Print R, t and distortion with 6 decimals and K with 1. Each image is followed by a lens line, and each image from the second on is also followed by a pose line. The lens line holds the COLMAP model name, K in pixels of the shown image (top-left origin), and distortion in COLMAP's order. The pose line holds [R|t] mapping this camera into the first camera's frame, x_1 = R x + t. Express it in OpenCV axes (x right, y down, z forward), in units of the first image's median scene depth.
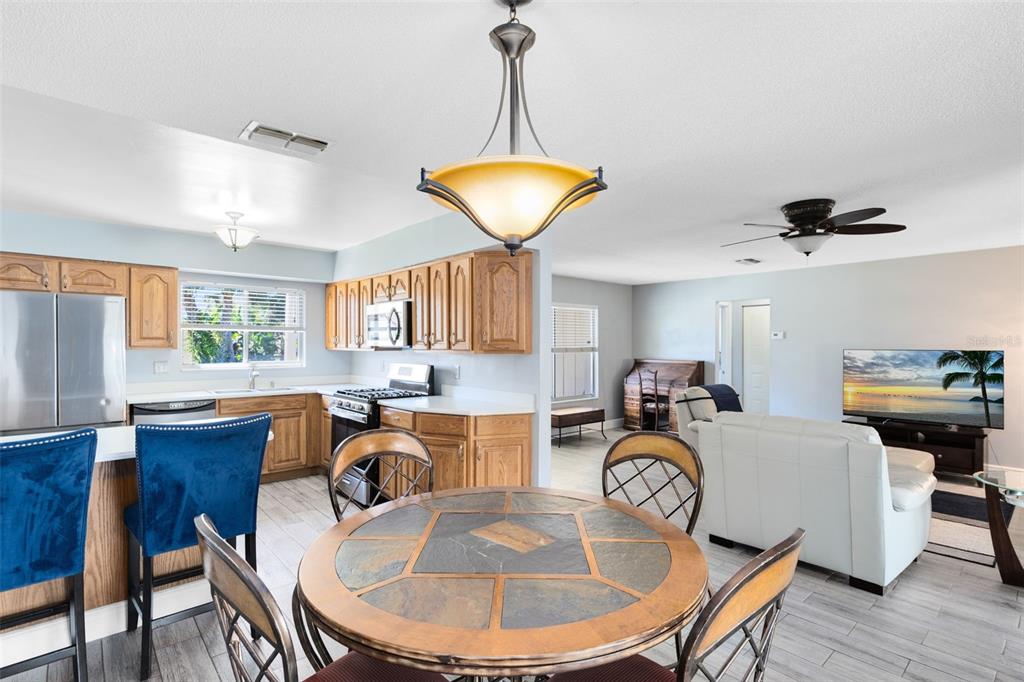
lens RADIAL K [[498.5, 0, 521.6], [0, 498.5, 346.2], [0, 0, 1]] dist [0.000863, -0.000485]
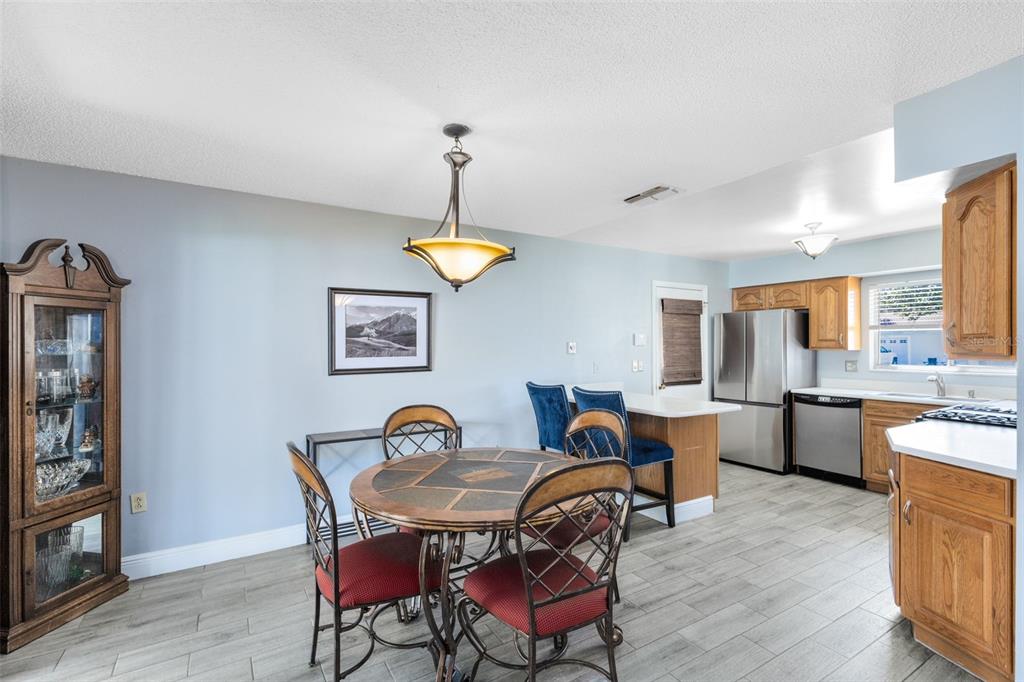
lens RADIAL K [[472.3, 0, 511.2], [0, 472.3, 344.0], [0, 0, 1]] dist [0.004845, -0.000999]
pose [[-0.188500, -0.006543, -0.982051, 0.491663], [-0.000189, 0.999978, -0.006626, 0.000515], [0.982073, -0.001063, -0.188497, 0.490466]]
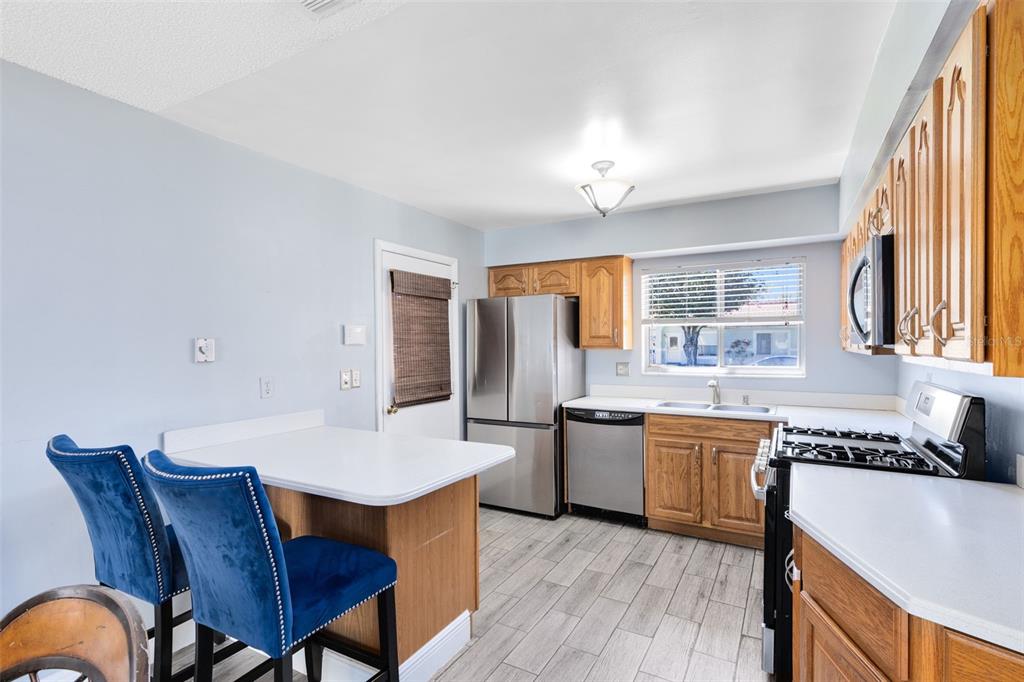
lens RADIAL K [[485.9, 0, 508.7], [0, 485.9, 350.7], [0, 0, 1]] dist [-0.005668, -0.001434]
pose [[0.309003, 0.008903, -0.951020, 0.051569], [0.005715, 0.999921, 0.011218, -0.001744], [0.951044, -0.008902, 0.308927, 0.576153]]
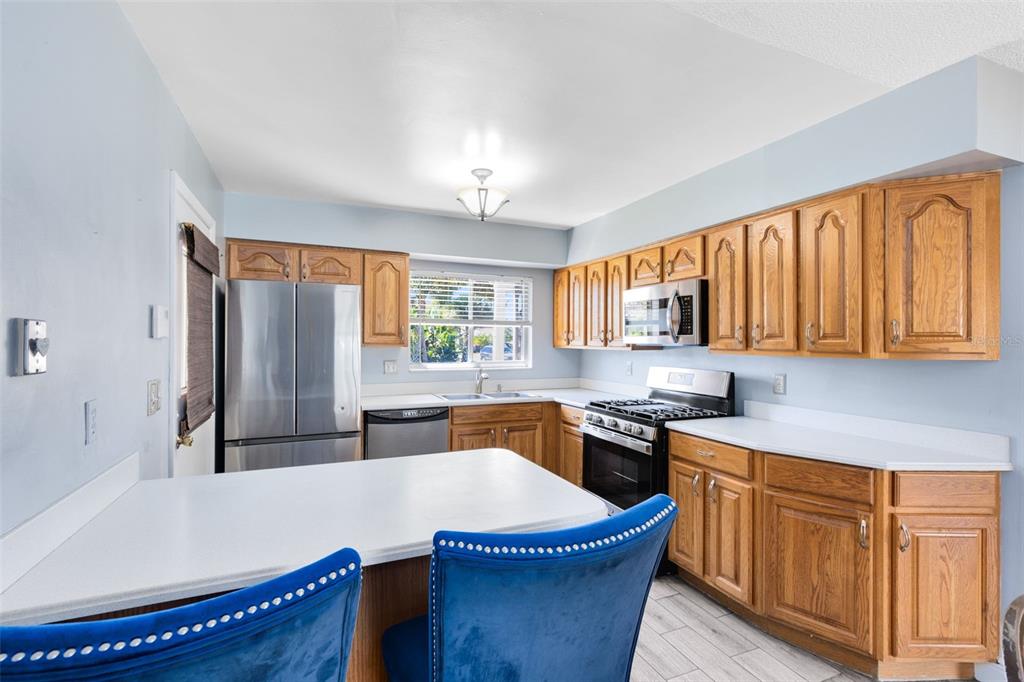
lens RADIAL K [[472.3, 0, 513.9], [0, 472.3, 339.1], [0, 0, 1]] dist [0.004845, -0.000999]
pose [[0.947140, 0.000407, -0.320820, -0.261068], [-0.003003, 0.999967, -0.007596, -0.001494], [0.320807, 0.008158, 0.947110, 0.289208]]
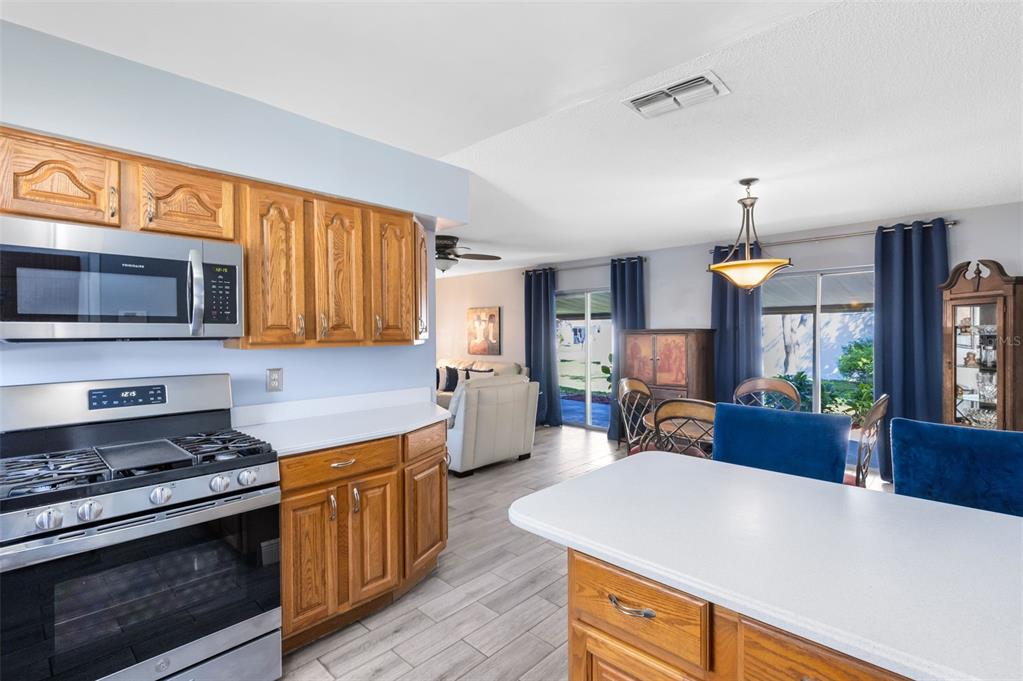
lens RADIAL K [[485.4, 0, 506.3], [0, 485.4, 337.3], [0, 0, 1]] dist [-0.005668, -0.001434]
pose [[-0.076102, -0.010800, 0.997042, -0.721704], [0.006730, 0.999913, 0.011344, -0.003178], [-0.997077, 0.007573, -0.076022, 0.759469]]
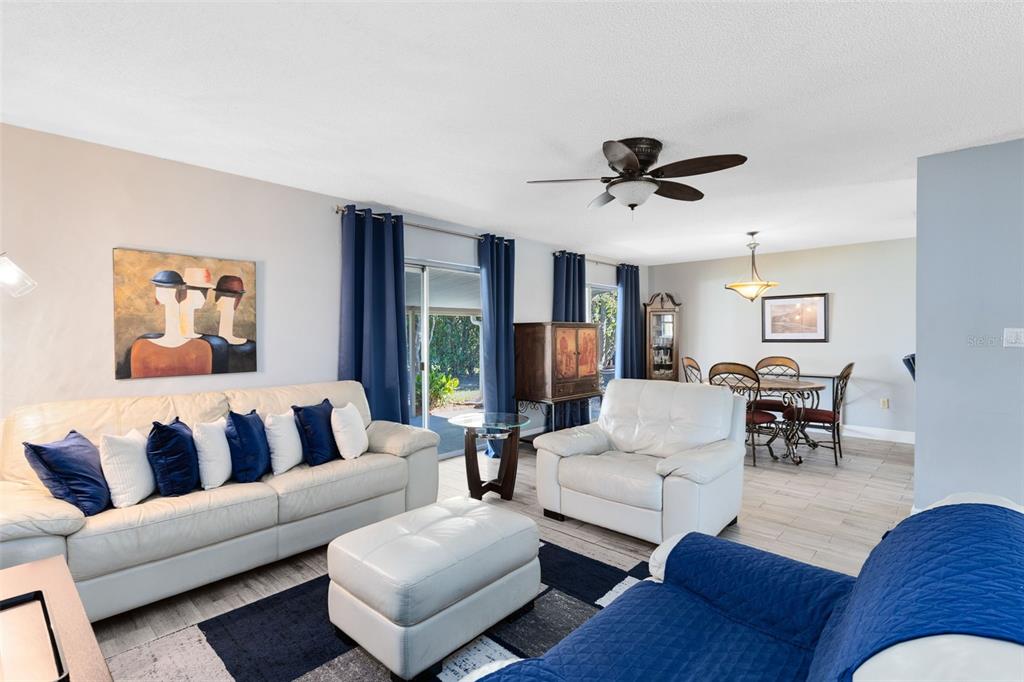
lens RADIAL K [[485.9, 0, 517.1], [0, 485.9, 336.1], [0, 0, 1]] dist [-0.005668, -0.001434]
pose [[-0.994643, -0.000283, -0.103368, 0.714638], [-0.000784, 0.999988, 0.004803, 0.019974], [0.103365, 0.004858, -0.994632, 1.477778]]
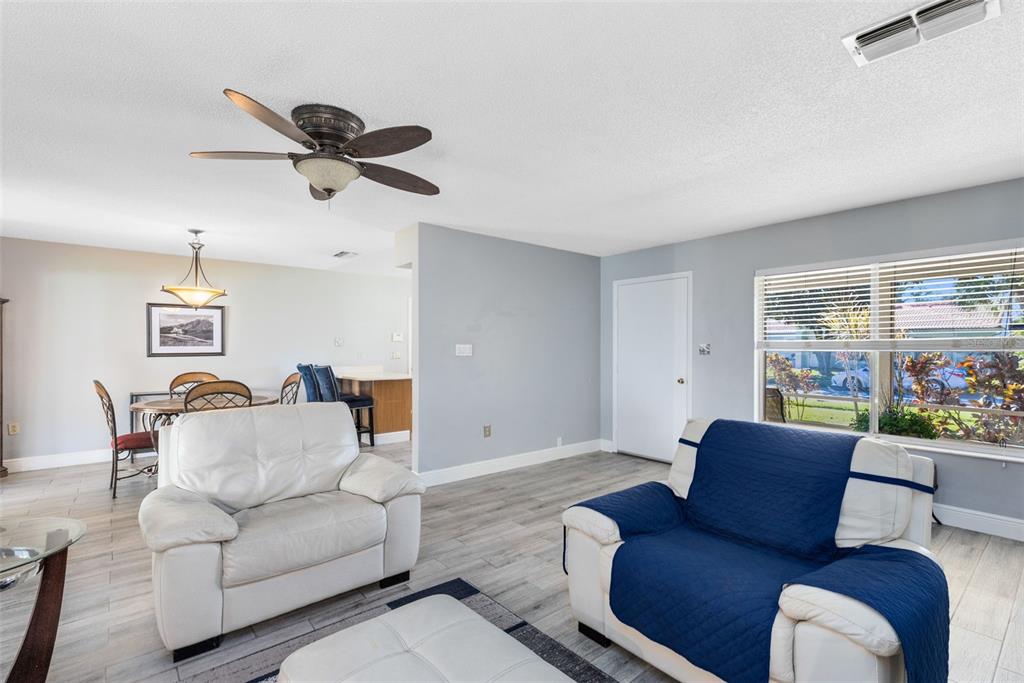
lens RADIAL K [[472.3, 0, 513.2], [0, 472.3, 346.0], [0, 0, 1]] dist [0.004845, -0.000999]
pose [[-0.034053, -0.003339, -0.999414, 1.007183], [-0.001223, 0.999994, -0.003299, 0.019900], [0.999419, 0.001110, -0.034057, 1.058406]]
